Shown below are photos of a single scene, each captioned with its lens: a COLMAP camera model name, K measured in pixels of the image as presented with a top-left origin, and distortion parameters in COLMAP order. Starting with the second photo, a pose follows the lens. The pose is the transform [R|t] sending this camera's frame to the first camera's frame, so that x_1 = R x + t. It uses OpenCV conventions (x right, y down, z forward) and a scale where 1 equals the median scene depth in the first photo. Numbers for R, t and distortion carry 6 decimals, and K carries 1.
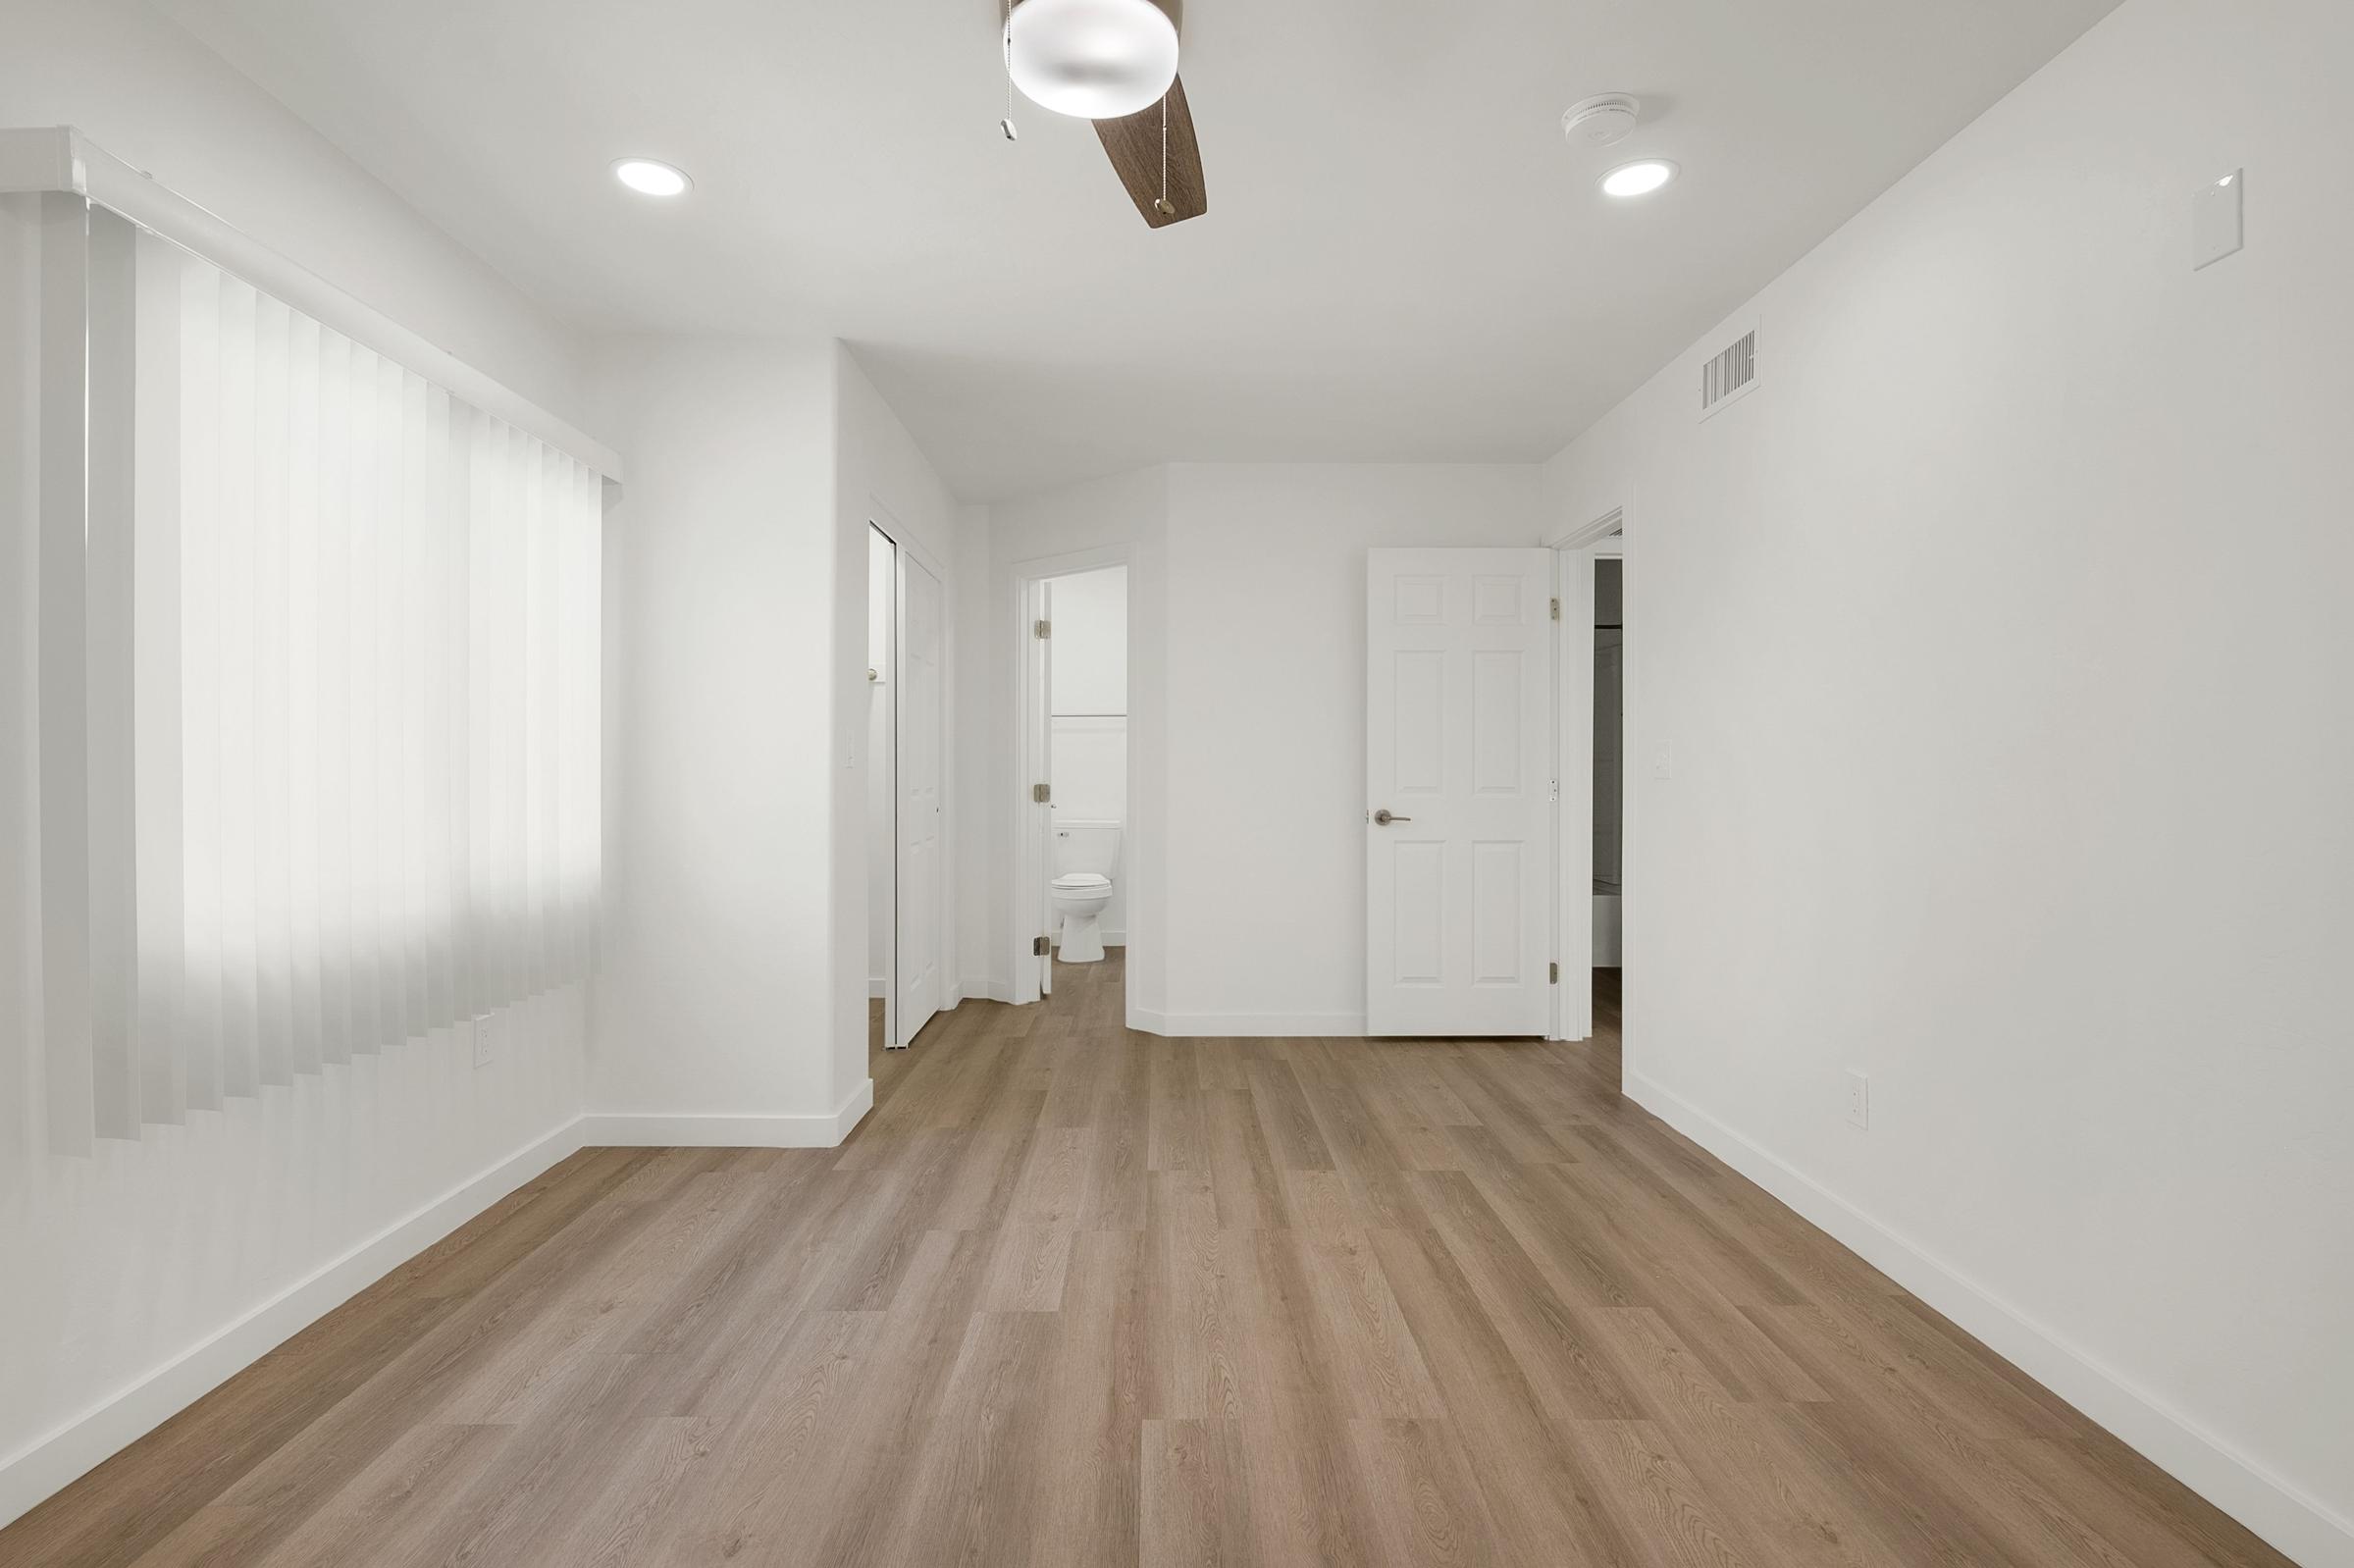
lens RADIAL K [[1122.7, 0, 1187.5], [0, 1122.7, 772.4], [0, 0, 1]] dist [0.001760, 0.000035]
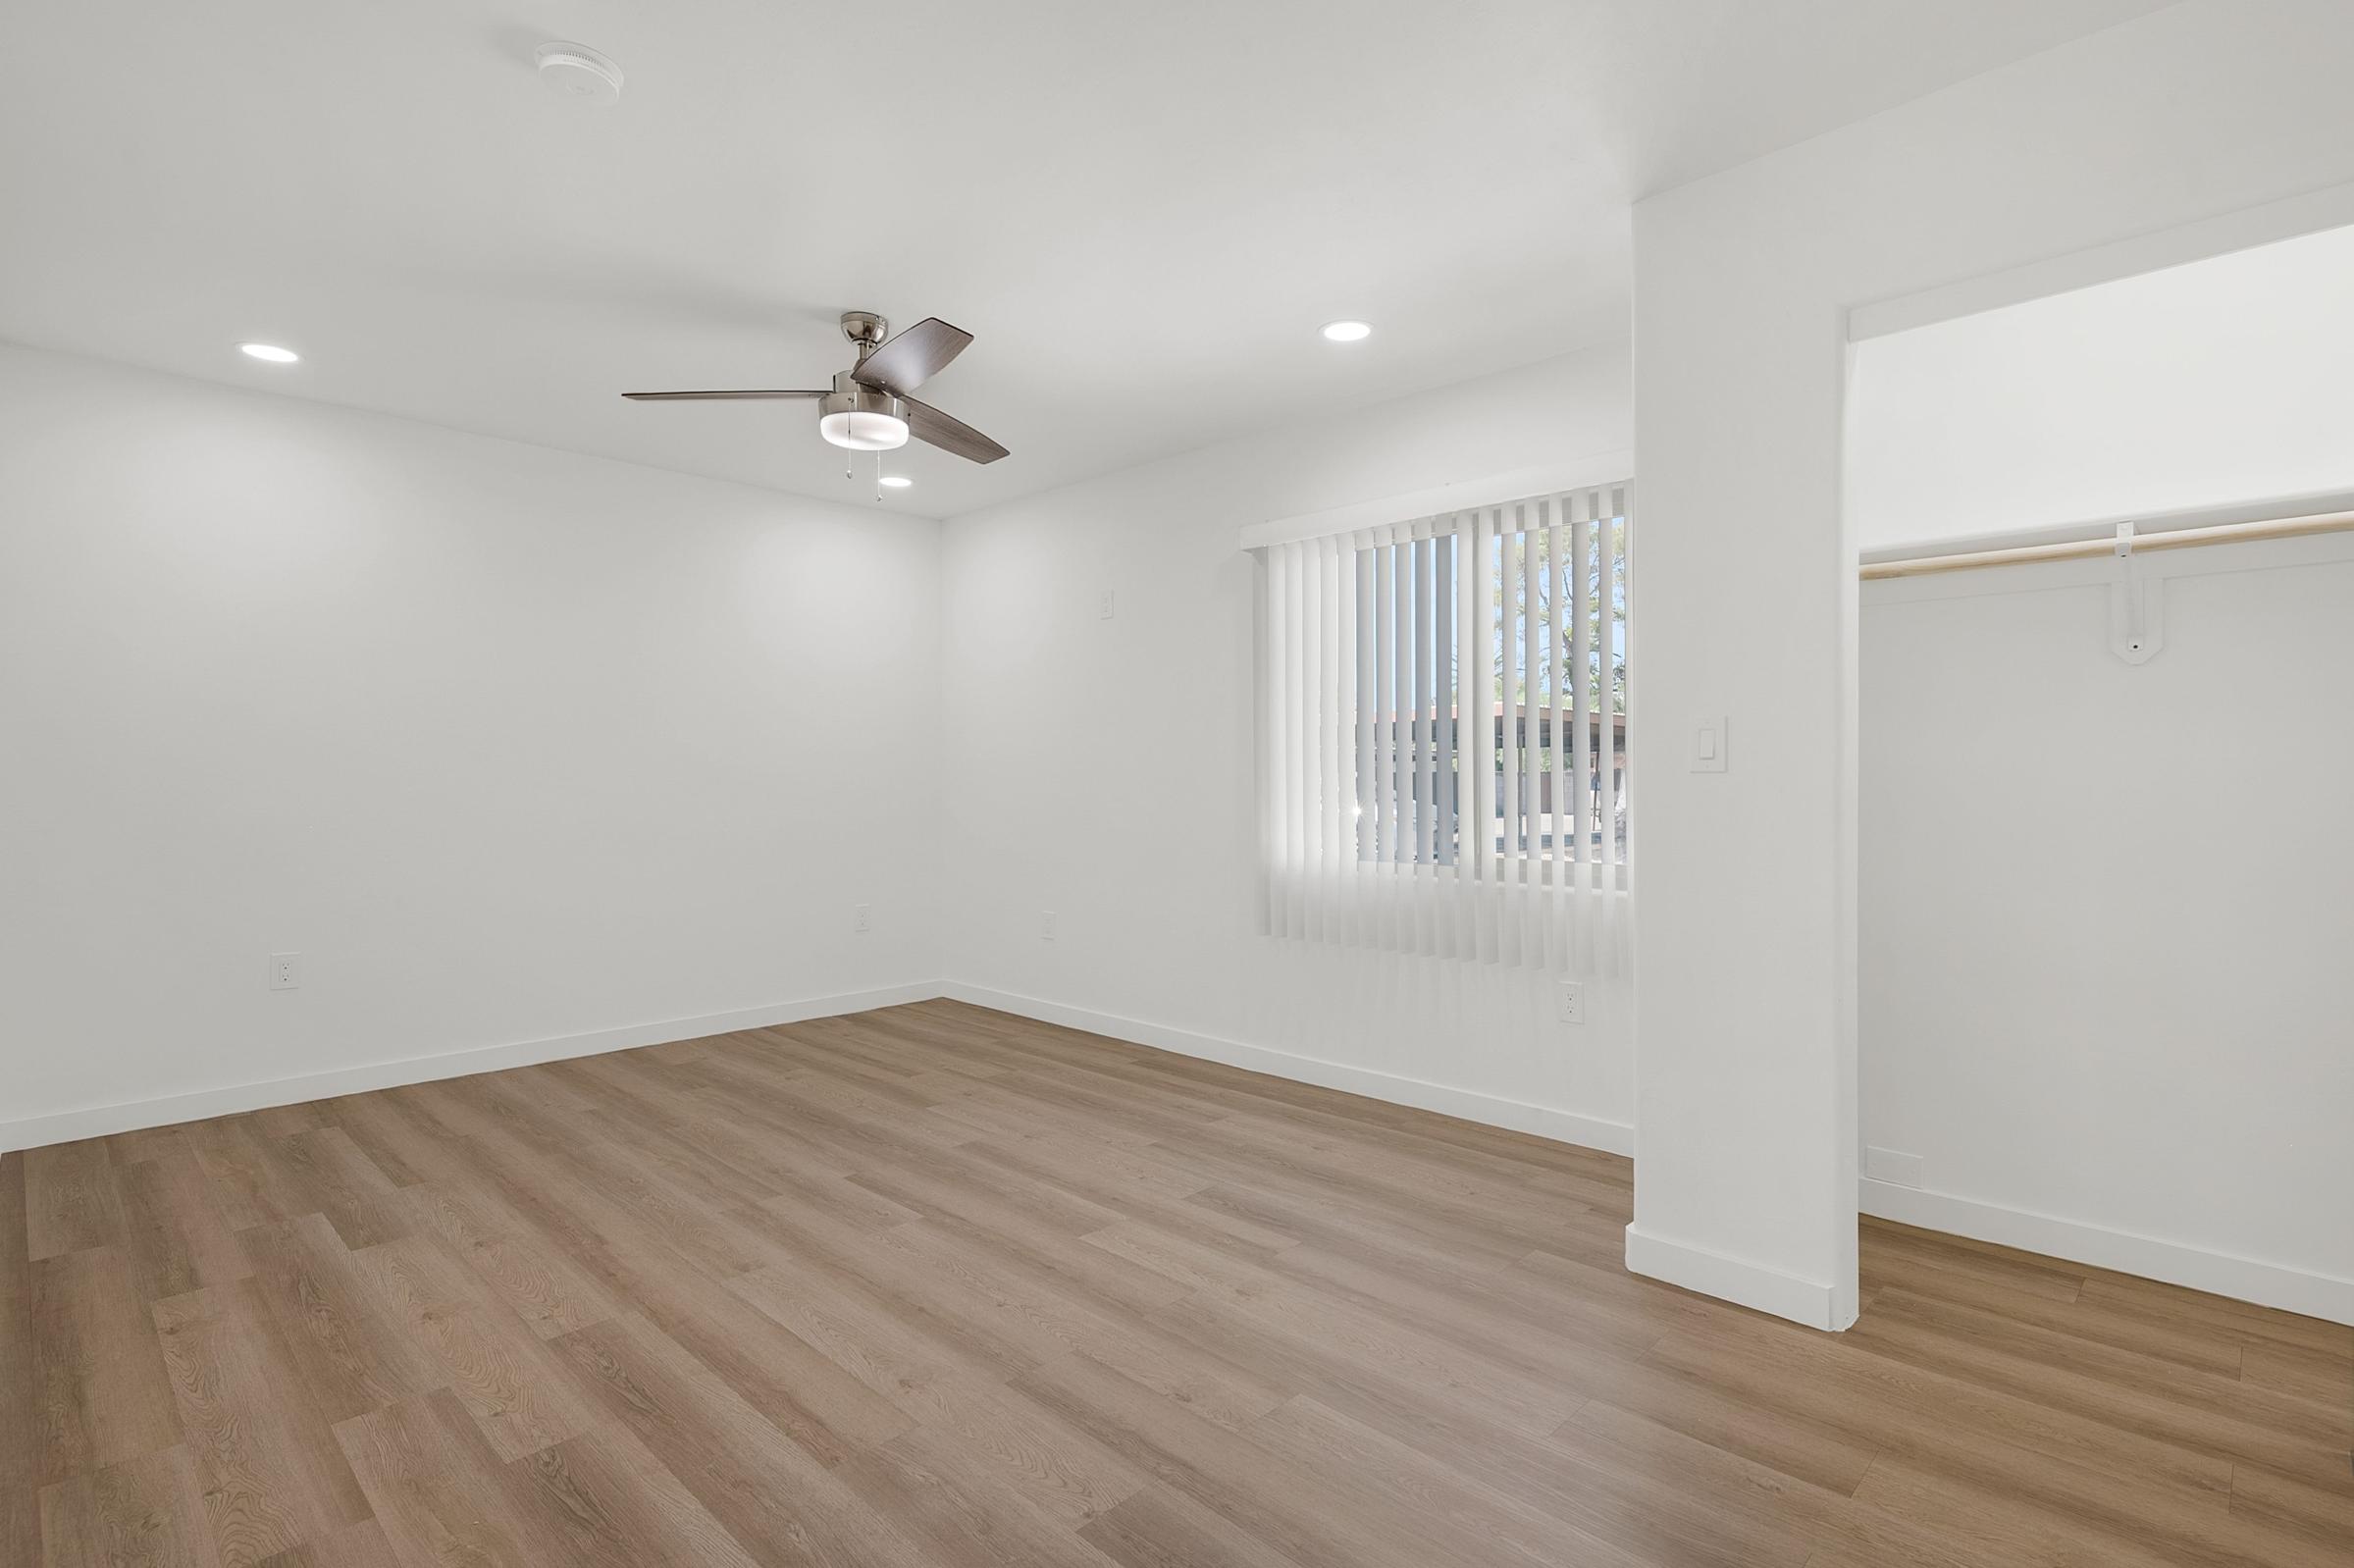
lens RADIAL K [[1122.7, 0, 1187.5], [0, 1122.7, 772.4], [0, 0, 1]] dist [0.001760, 0.000035]
pose [[-0.707311, -0.005507, -0.706881, 0.641655], [-0.000976, 0.999976, -0.006813, -0.002637], [0.706902, -0.004129, -0.707299, 1.918750]]
